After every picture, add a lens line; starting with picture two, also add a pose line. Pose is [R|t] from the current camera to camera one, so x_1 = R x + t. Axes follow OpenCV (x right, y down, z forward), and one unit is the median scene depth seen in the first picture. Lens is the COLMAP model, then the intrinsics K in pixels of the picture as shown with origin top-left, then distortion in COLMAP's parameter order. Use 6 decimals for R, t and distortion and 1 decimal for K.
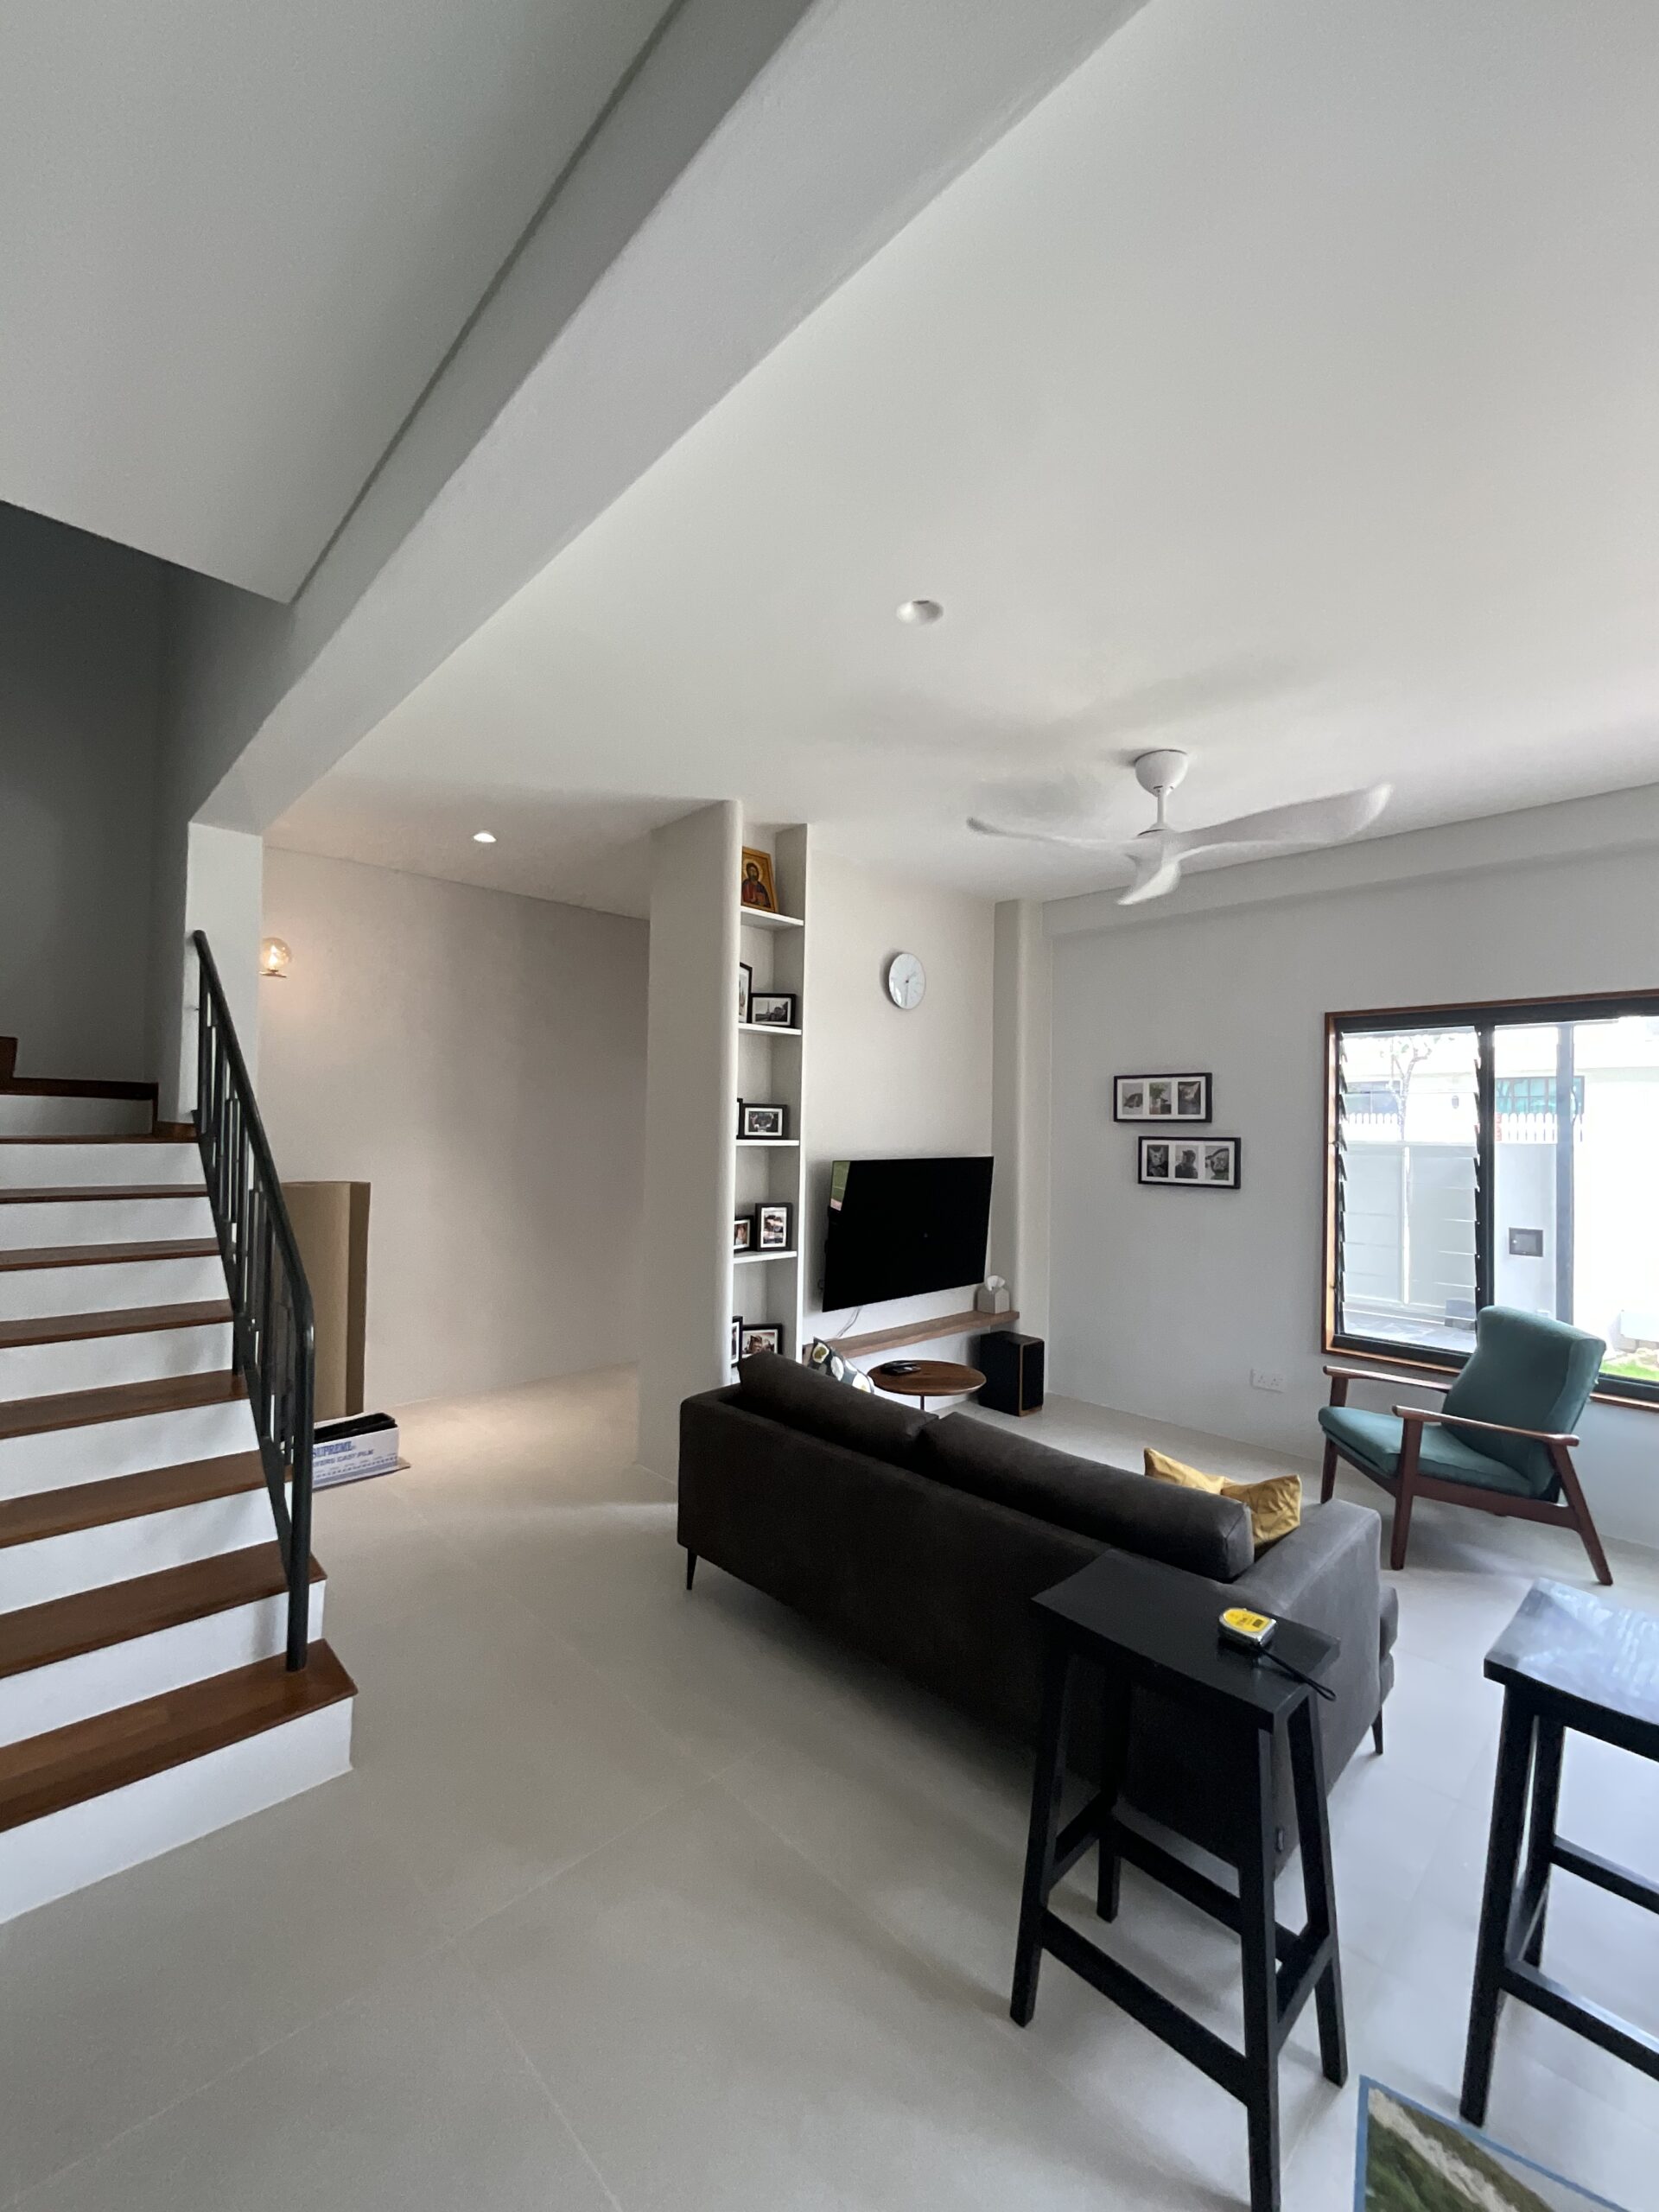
lens RADIAL K [[895.7, 0, 829.5], [0, 895.7, 1106.0], [0, 0, 1]] dist [0.000307, 0.000013]
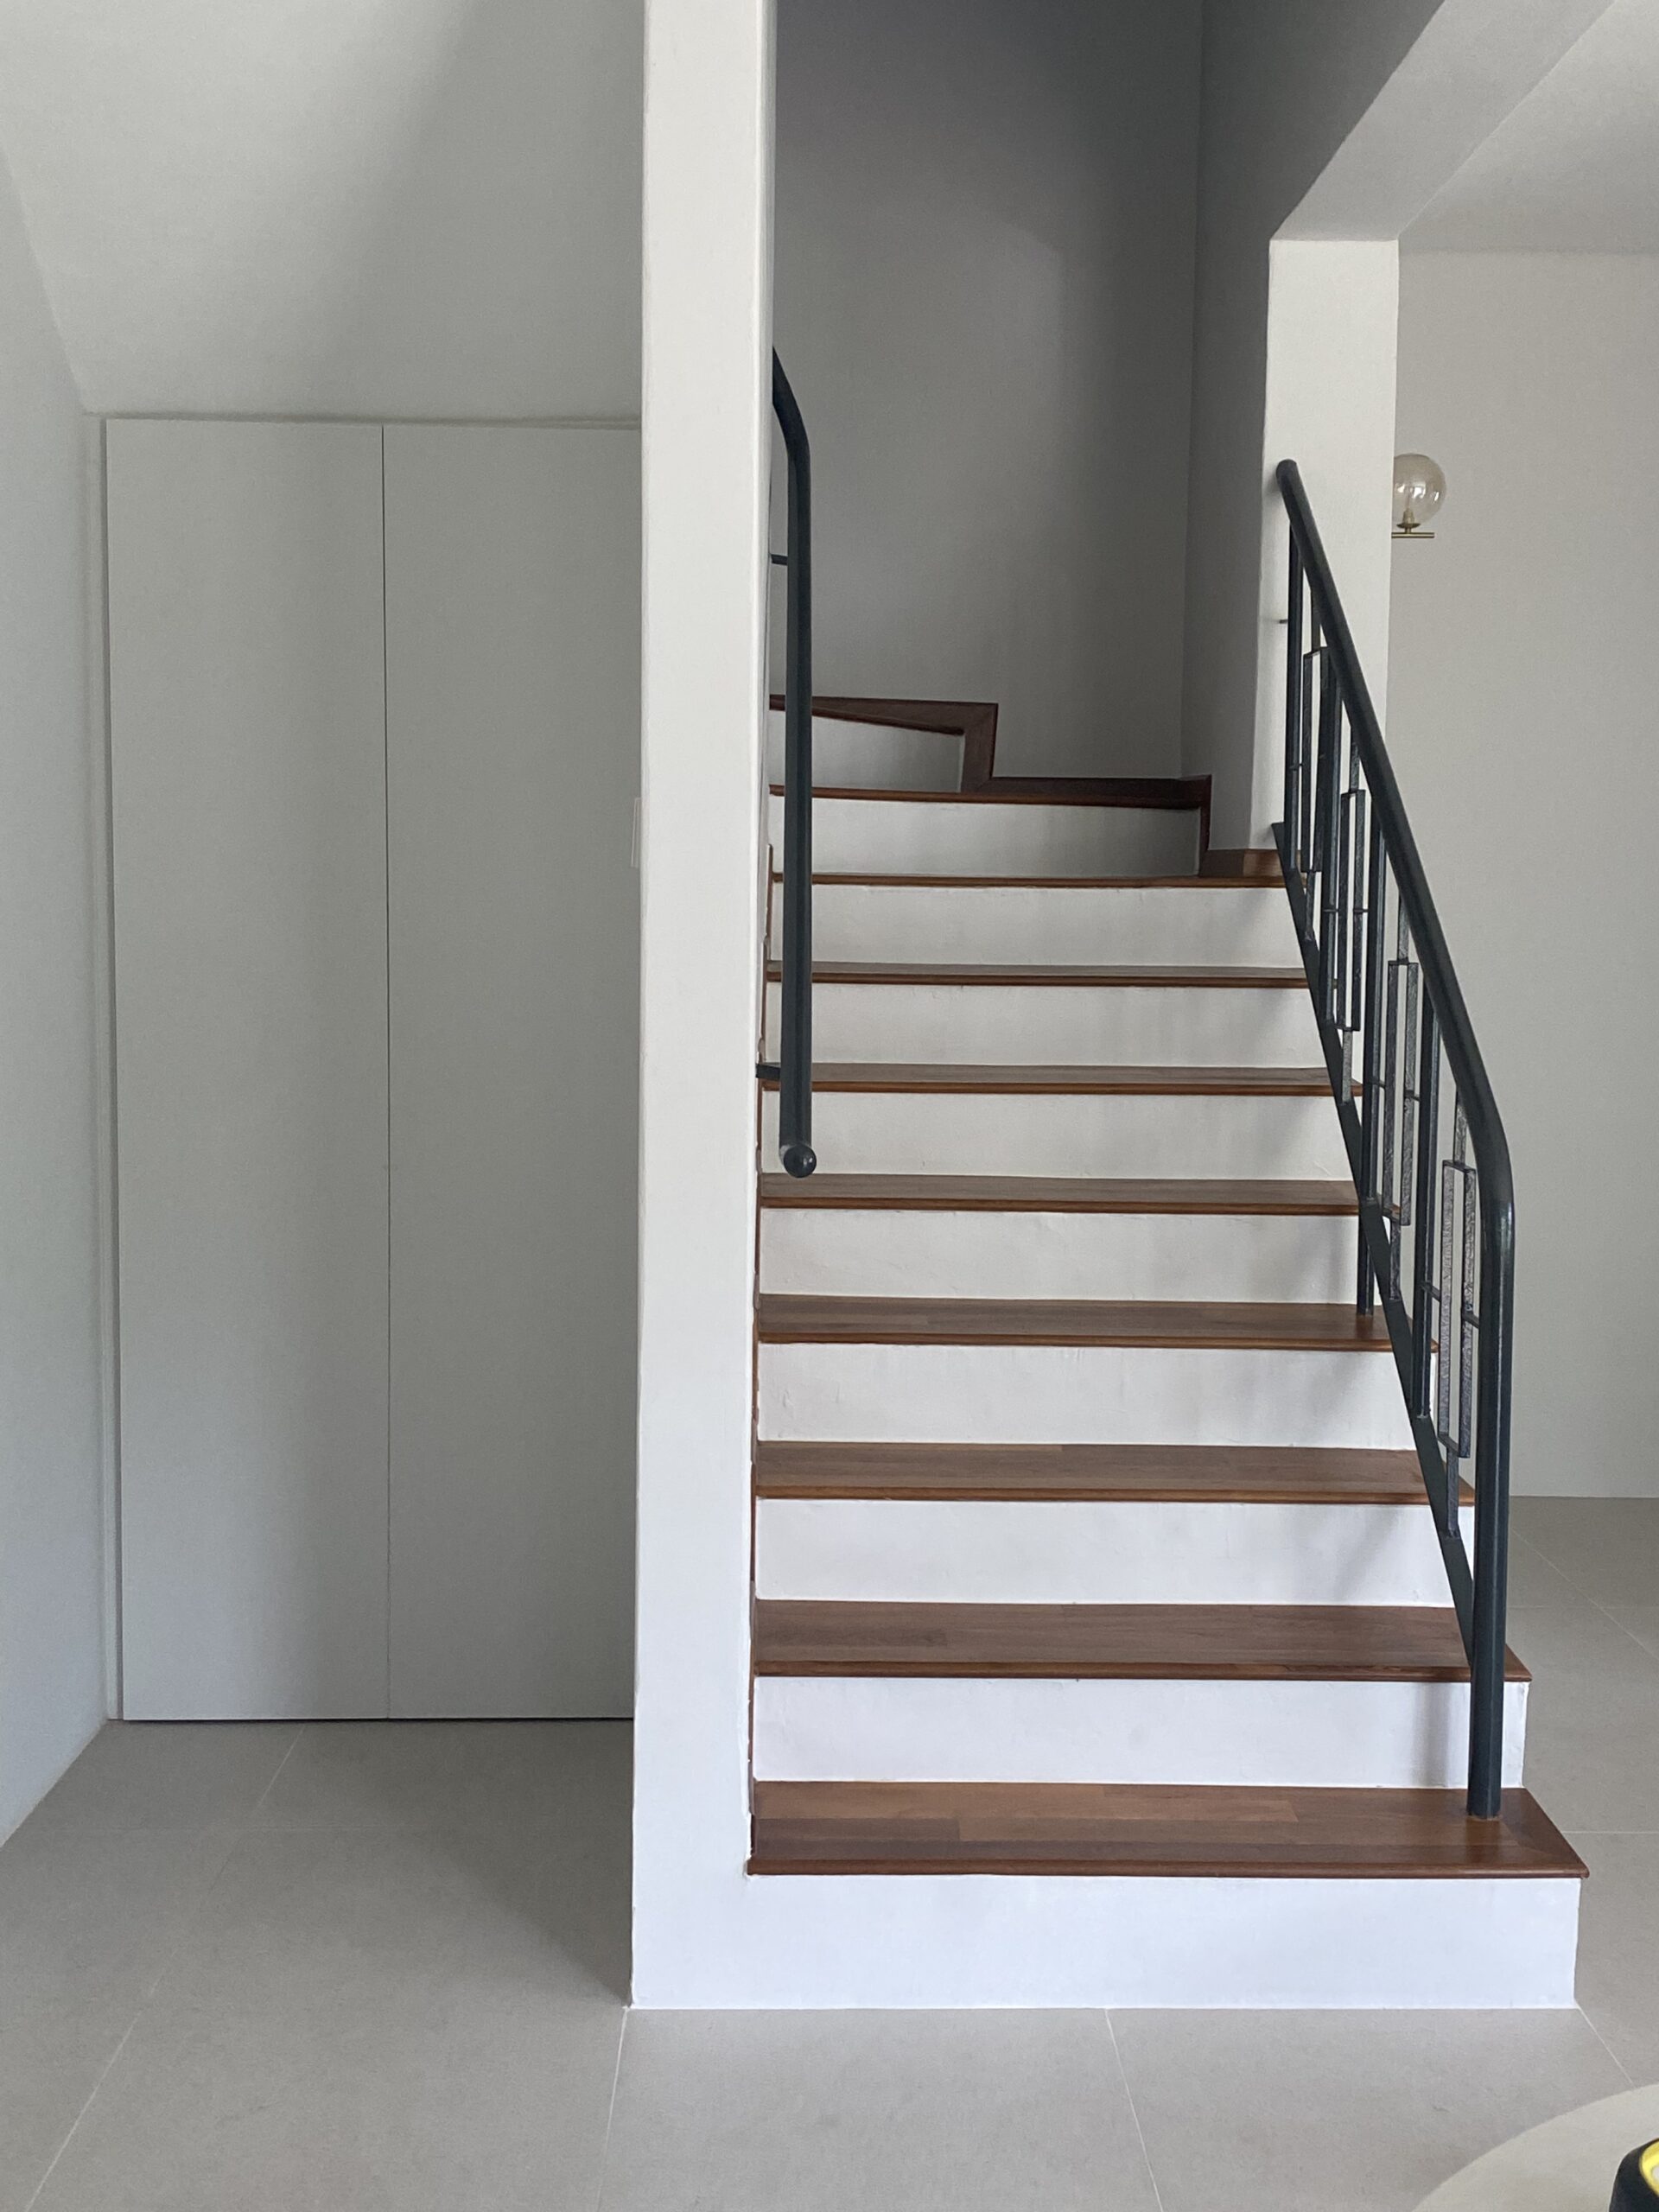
lens RADIAL K [[2632.6, 0, 829.5], [0, 2632.6, 1106.0], [0, 0, 1]] dist [0.166478, -0.563822]
pose [[0.735655, 0.042847, -0.676000, 0.152350], [0.020106, 0.996176, 0.085021, 0.037163], [0.677058, -0.076138, 0.731980, -0.340059]]
